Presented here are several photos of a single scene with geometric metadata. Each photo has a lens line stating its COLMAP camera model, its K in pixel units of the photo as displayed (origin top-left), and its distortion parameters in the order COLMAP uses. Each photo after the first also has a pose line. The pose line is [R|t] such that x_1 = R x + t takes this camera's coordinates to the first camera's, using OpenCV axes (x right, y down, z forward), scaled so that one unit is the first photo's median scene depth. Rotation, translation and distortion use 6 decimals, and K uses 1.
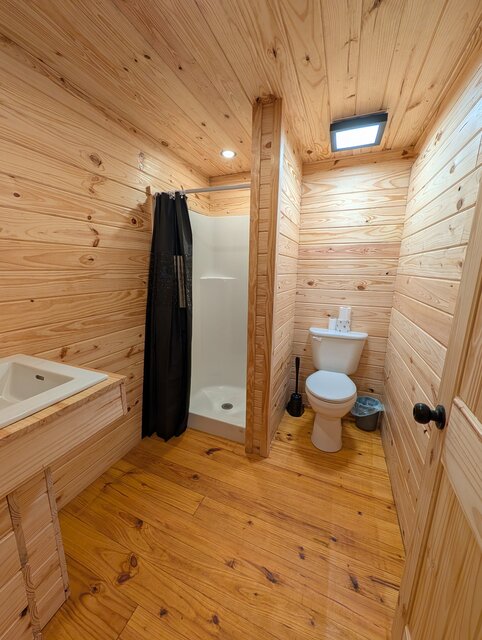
lens RADIAL K [[245.1, 0, 239.0], [0, 245.1, 320.0], [0, 0, 1]] dist [0.000689, -0.000150]
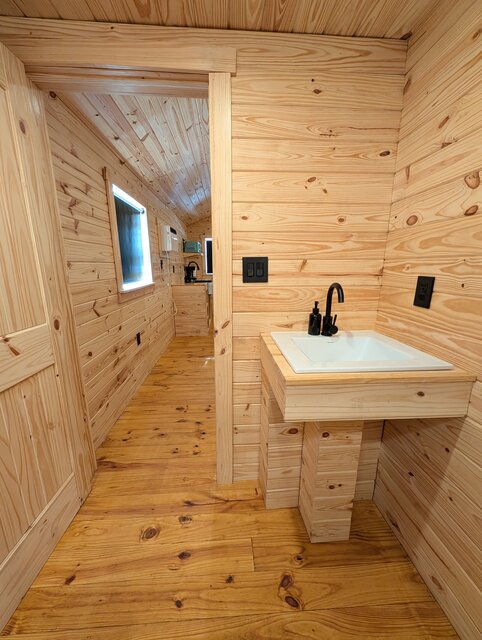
lens RADIAL K [[245.1, 0, 237.7], [0, 245.1, 321.2], [0, 0, 1]] dist [0.000689, -0.000150]
pose [[-0.898812, 0.088562, -0.429295, 0.014888], [-0.099741, 0.912364, 0.397044, -0.232156], [0.426836, 0.399686, -0.811210, 1.363790]]
